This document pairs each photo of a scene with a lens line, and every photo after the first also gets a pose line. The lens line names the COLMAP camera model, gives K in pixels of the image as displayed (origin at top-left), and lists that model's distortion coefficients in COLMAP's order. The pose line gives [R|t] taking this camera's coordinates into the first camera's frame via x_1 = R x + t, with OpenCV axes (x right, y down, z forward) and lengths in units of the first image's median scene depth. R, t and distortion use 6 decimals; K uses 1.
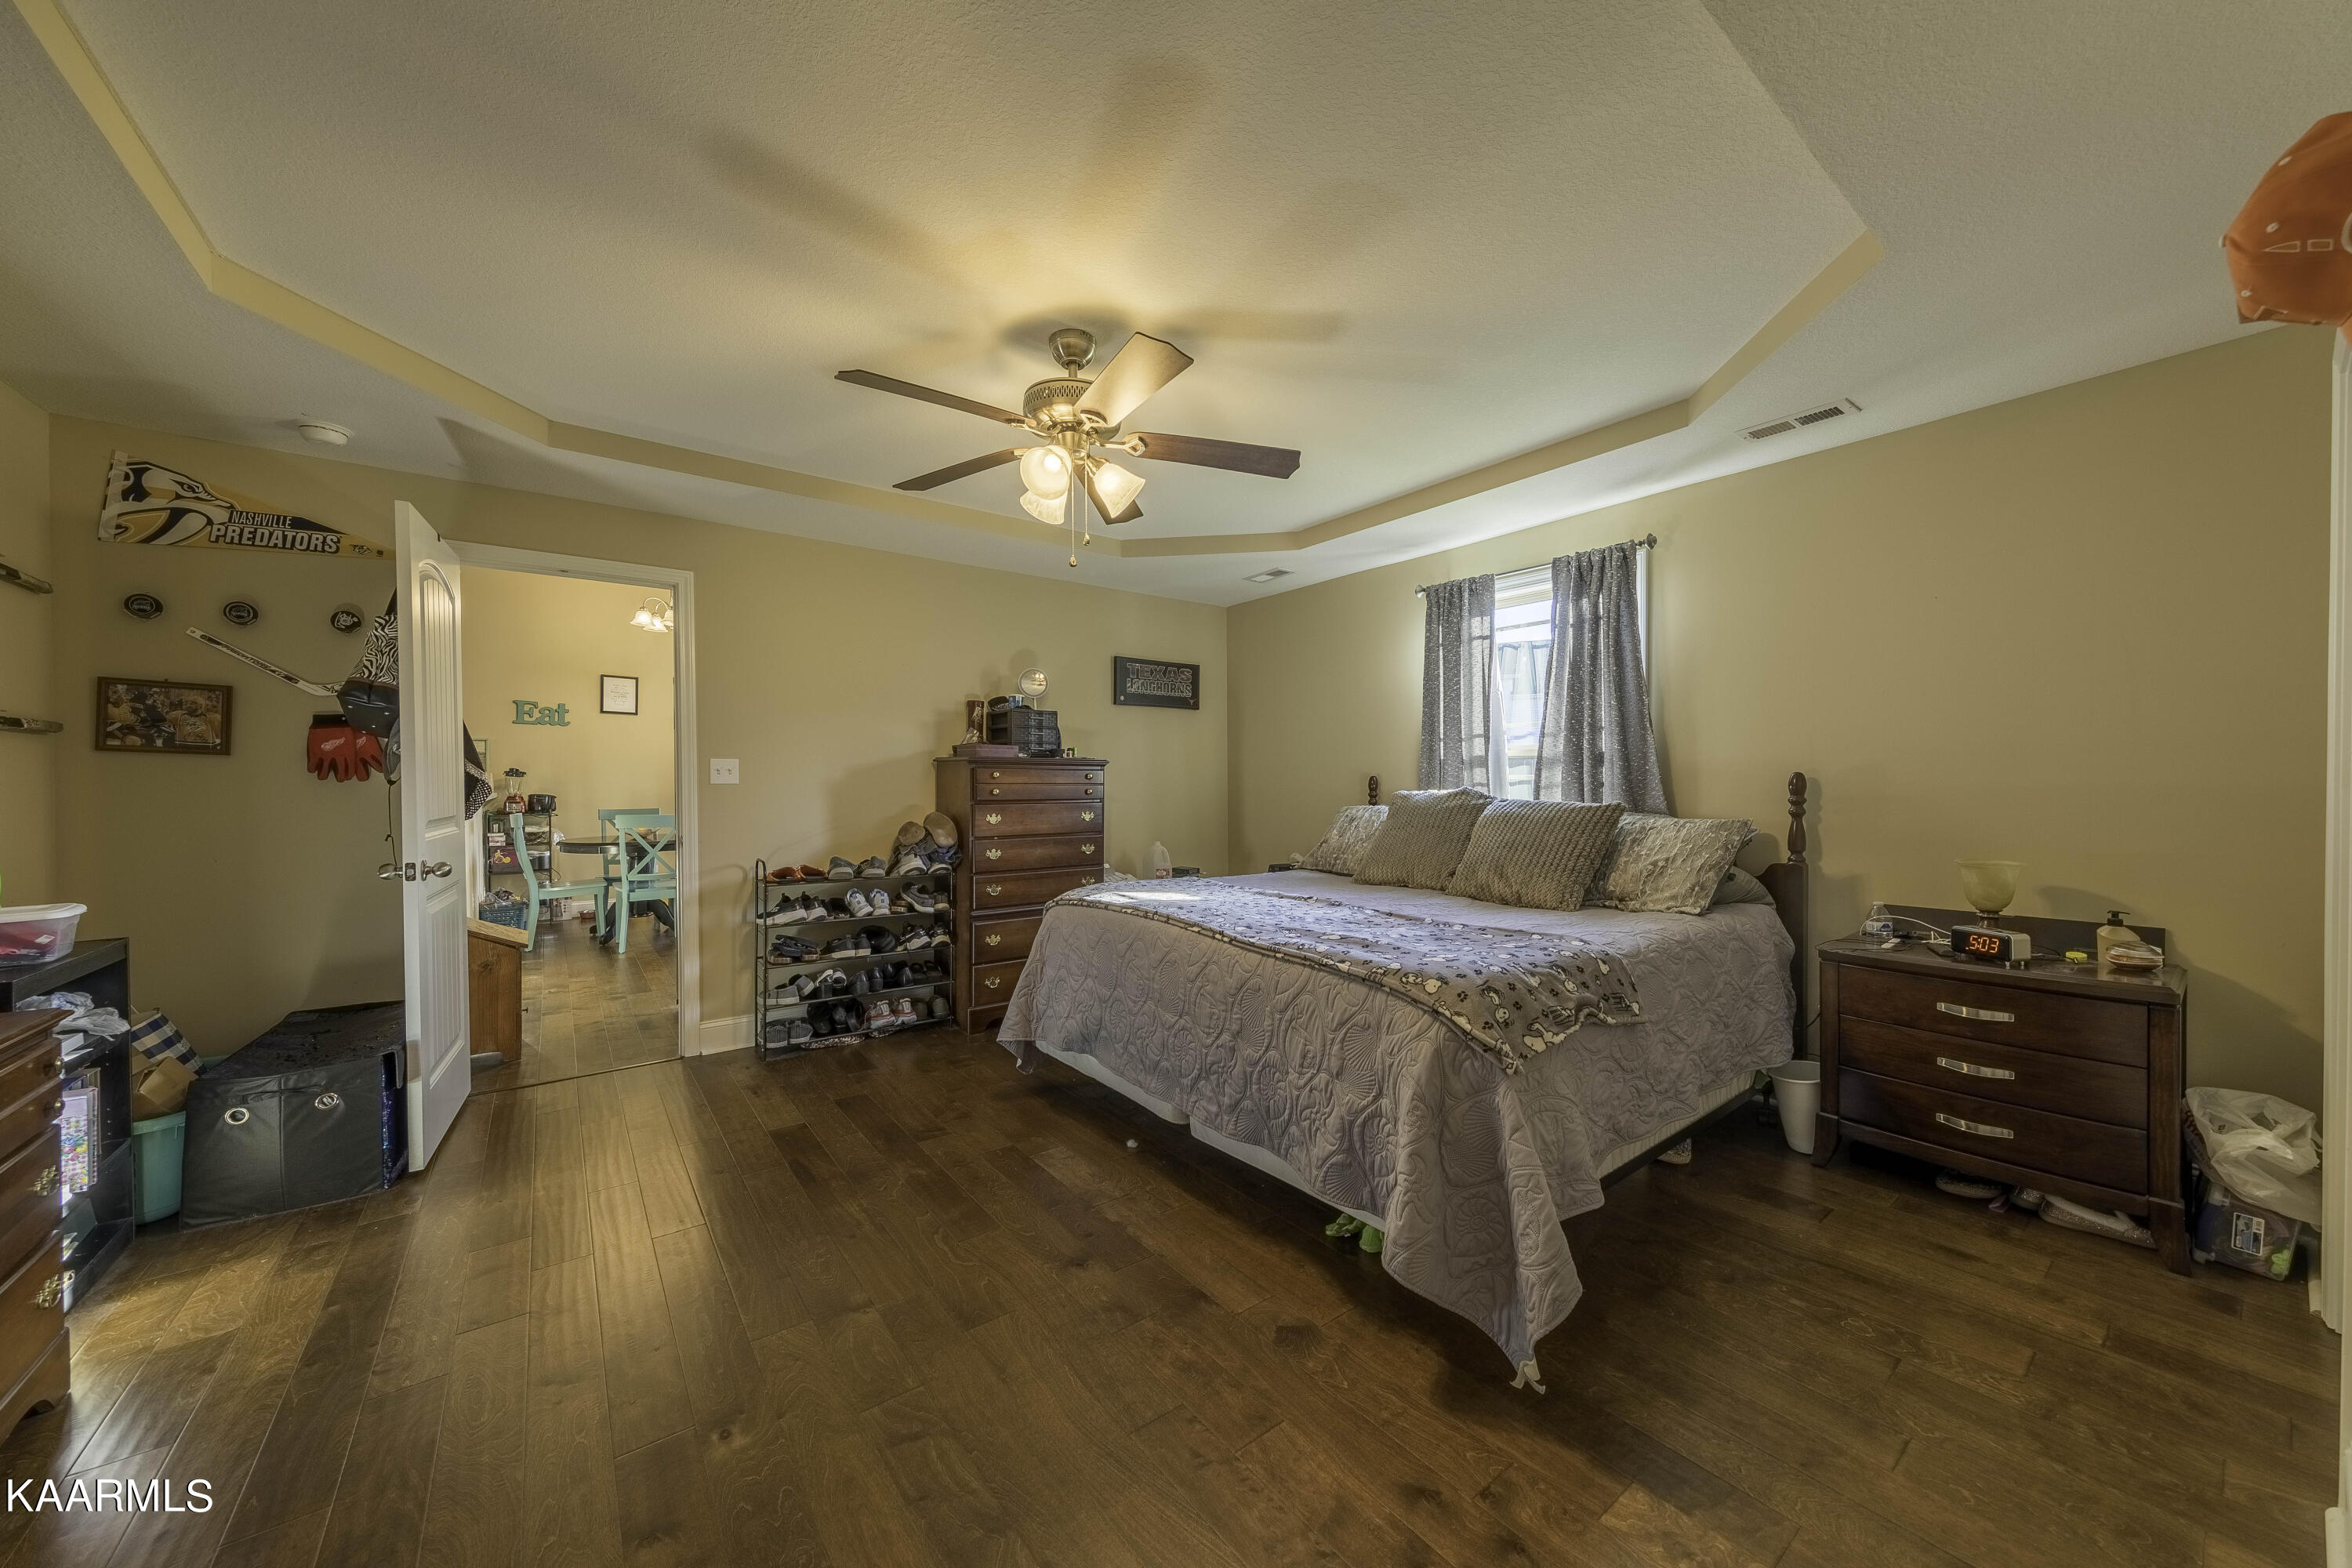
lens RADIAL K [[833.0, 0, 1177.3], [0, 833.0, 792.0], [0, 0, 1]] dist [0.000822, 0.000047]
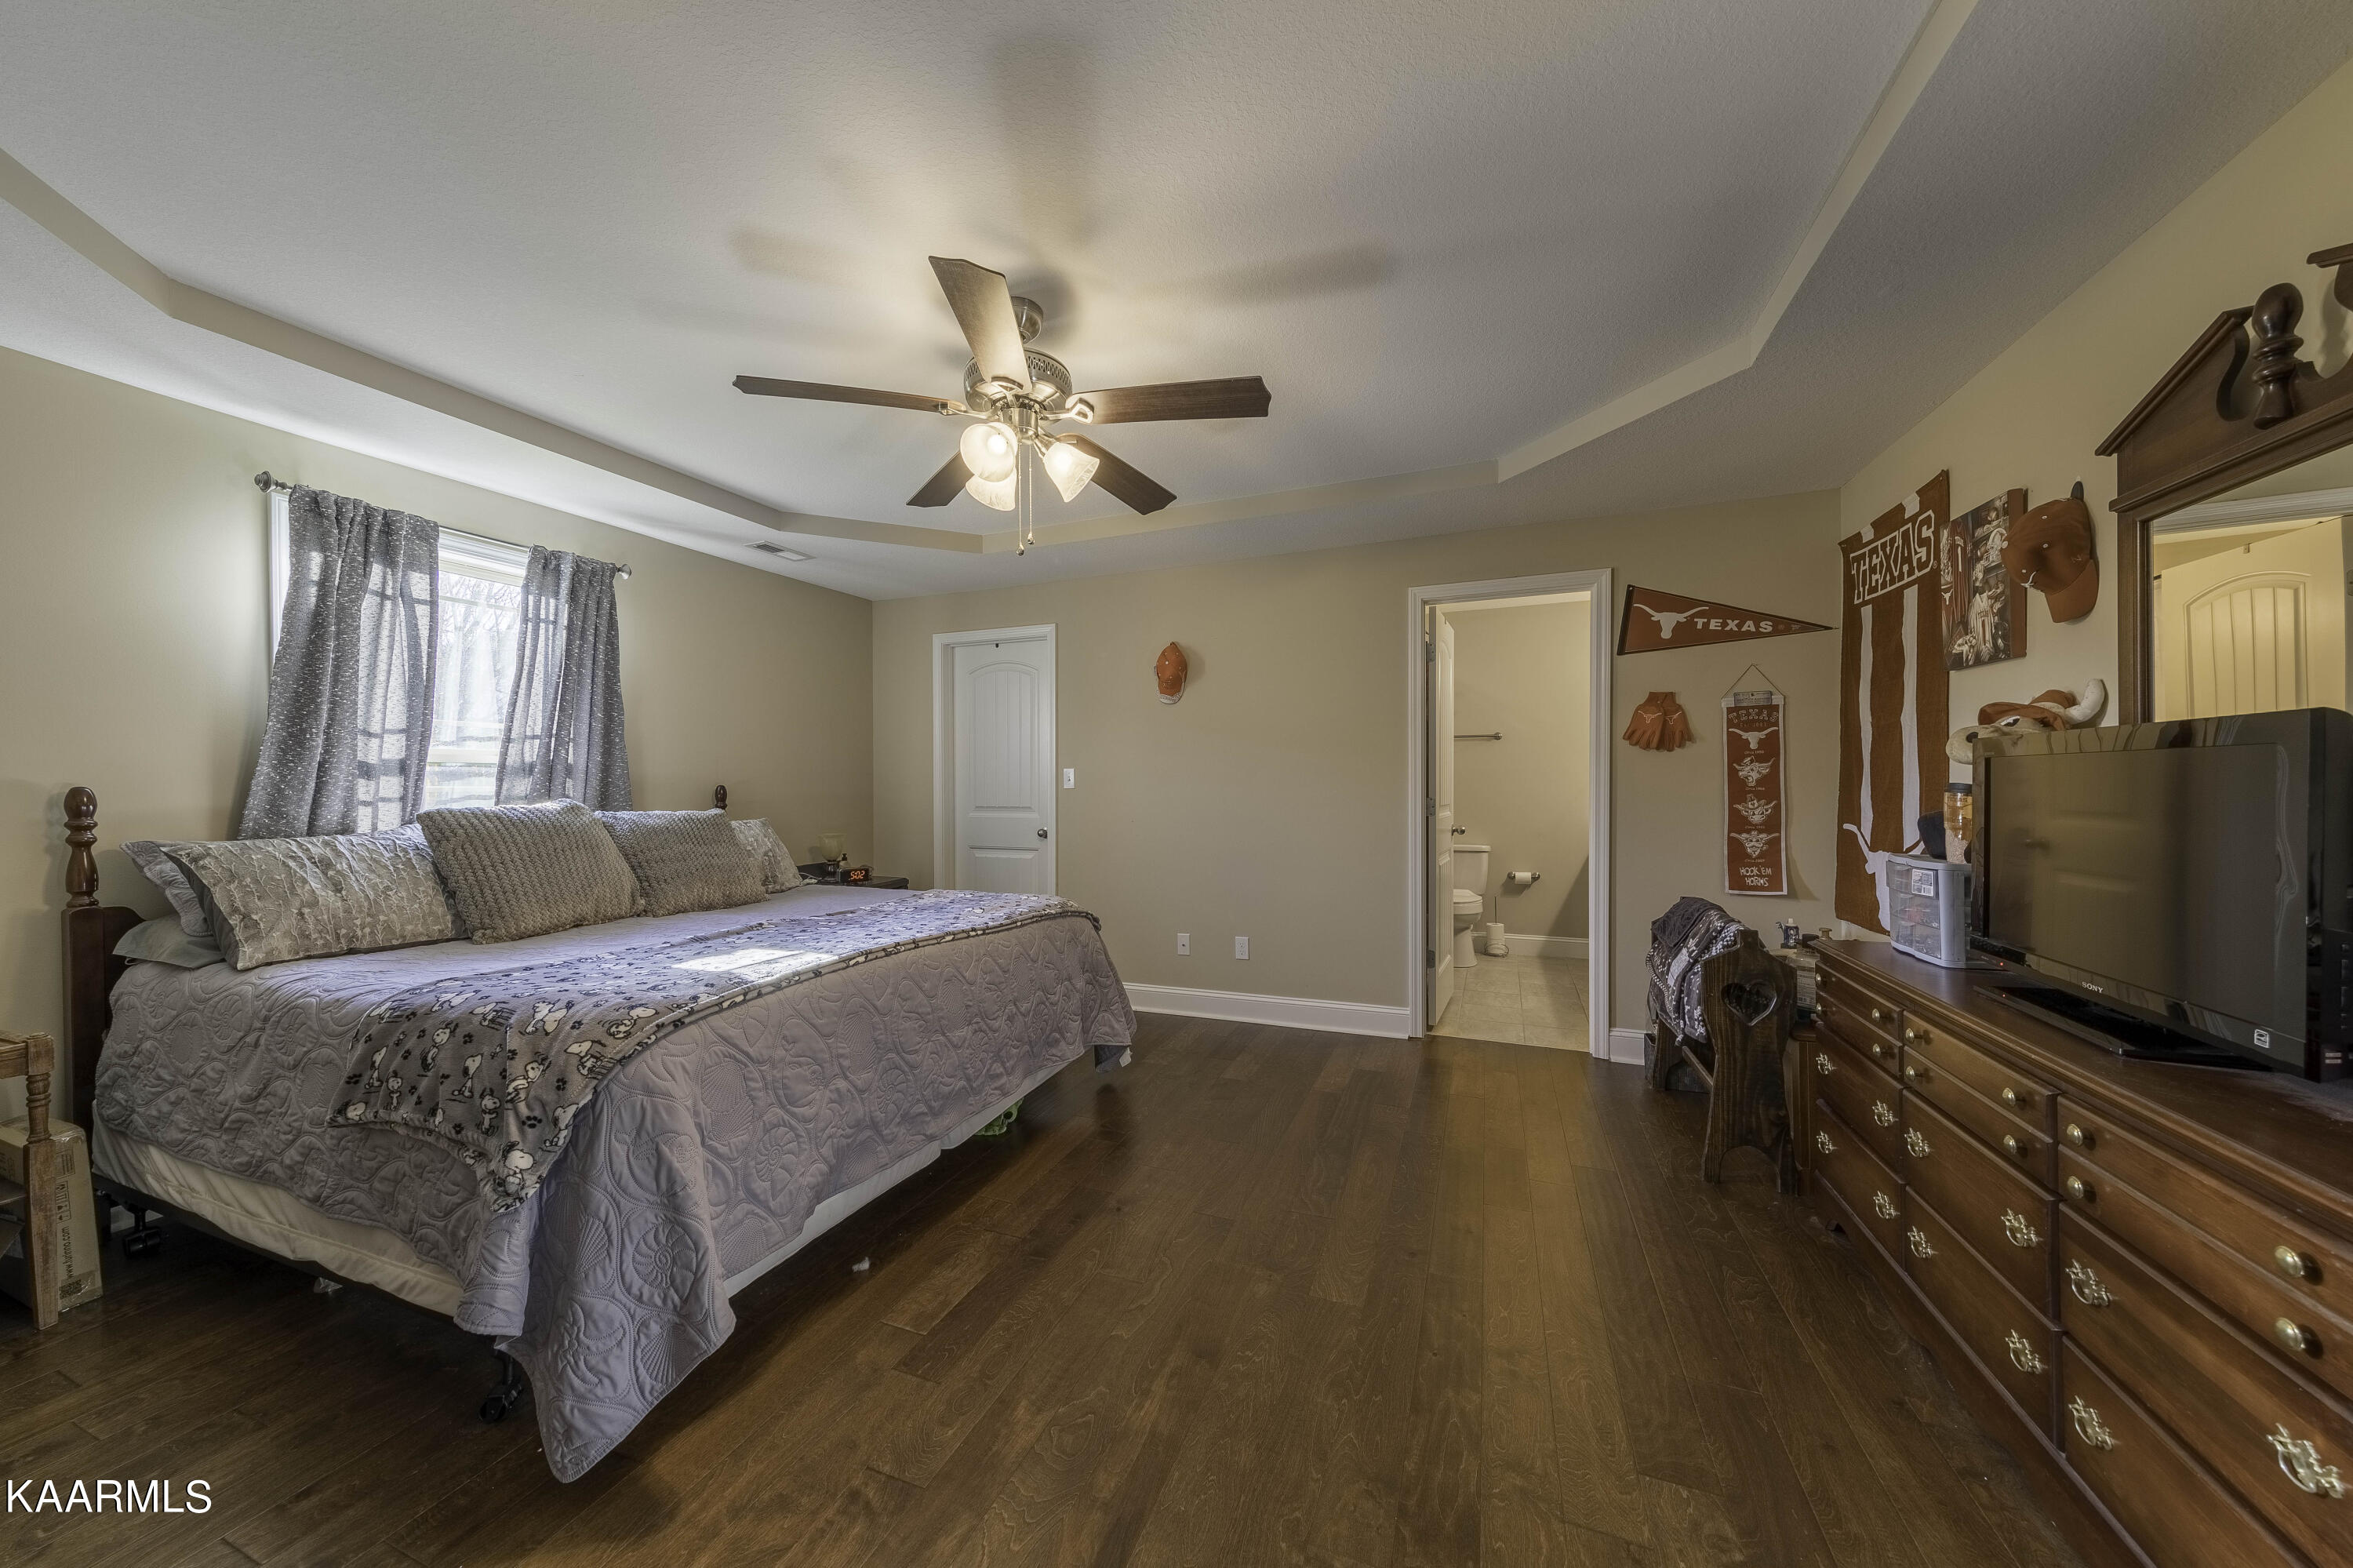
lens RADIAL K [[760.3, 0, 1175.2], [0, 760.3, 788.0], [0, 0, 1]] dist [0.001870, 0.000014]
pose [[-0.505058, 0.006417, 0.863061, -0.595969], [0.021336, 0.999760, 0.005052, -0.007911], [-0.862822, 0.020965, -0.505074, 0.815946]]
